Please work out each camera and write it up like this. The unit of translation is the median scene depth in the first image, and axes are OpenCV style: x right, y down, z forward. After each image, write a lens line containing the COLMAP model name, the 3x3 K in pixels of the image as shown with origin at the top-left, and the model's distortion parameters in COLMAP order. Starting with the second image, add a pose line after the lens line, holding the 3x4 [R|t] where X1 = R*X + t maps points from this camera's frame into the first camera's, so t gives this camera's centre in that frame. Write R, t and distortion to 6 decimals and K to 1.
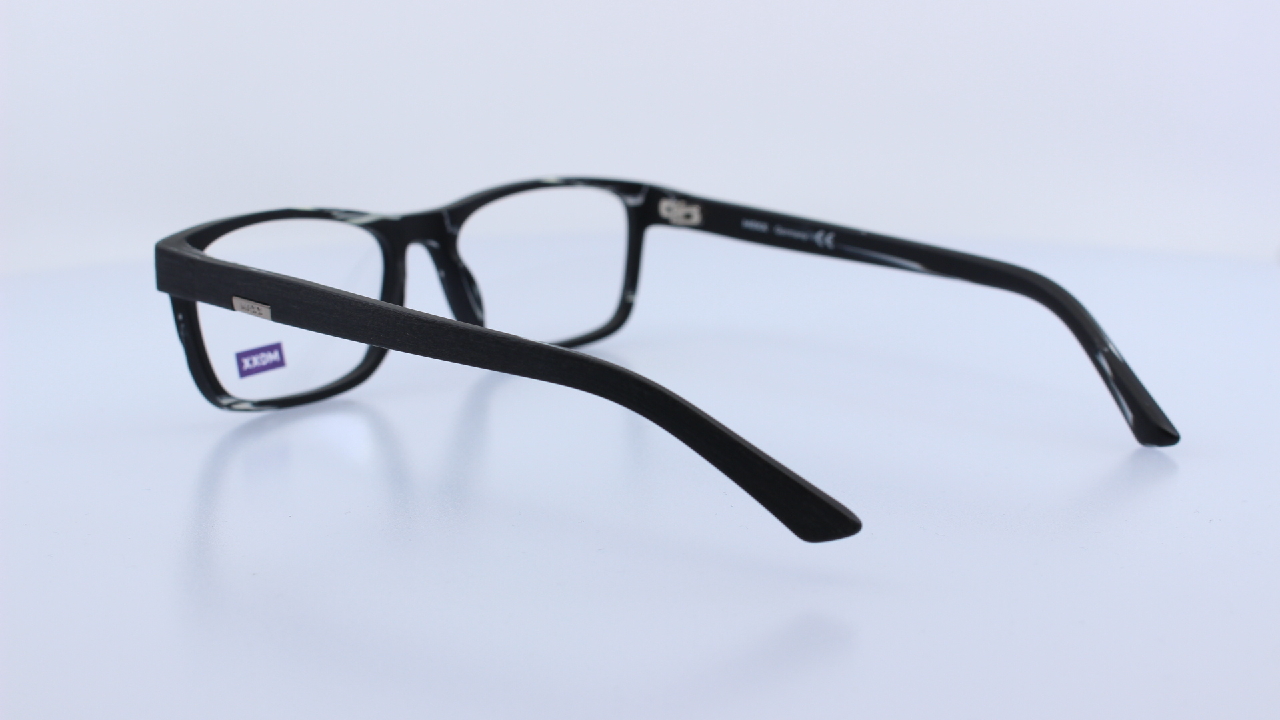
lens RADIAL K [[1897.1, 0, 647.4], [0, 1897.1, 359.5], [0, 0, 1]] dist [-0.001543, 0.000000]
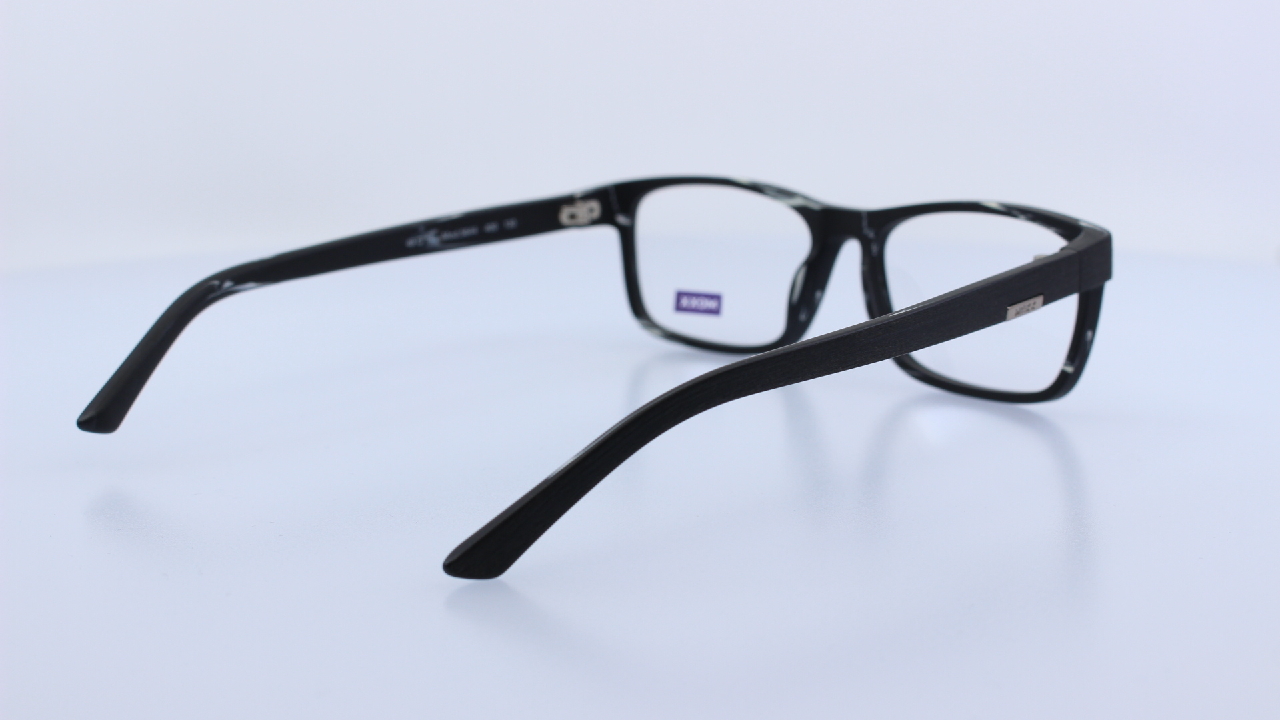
lens RADIAL K [[1897.1, 0, 610.2], [0, 1897.1, 349.1], [0, 0, 1]] dist [-0.001543, 0.000000]
pose [[-0.033501, 0.206809, -0.977808, 0.895464], [-0.190002, 0.959197, 0.209382, -0.196489], [0.981212, 0.192800, 0.007160, 0.910583]]
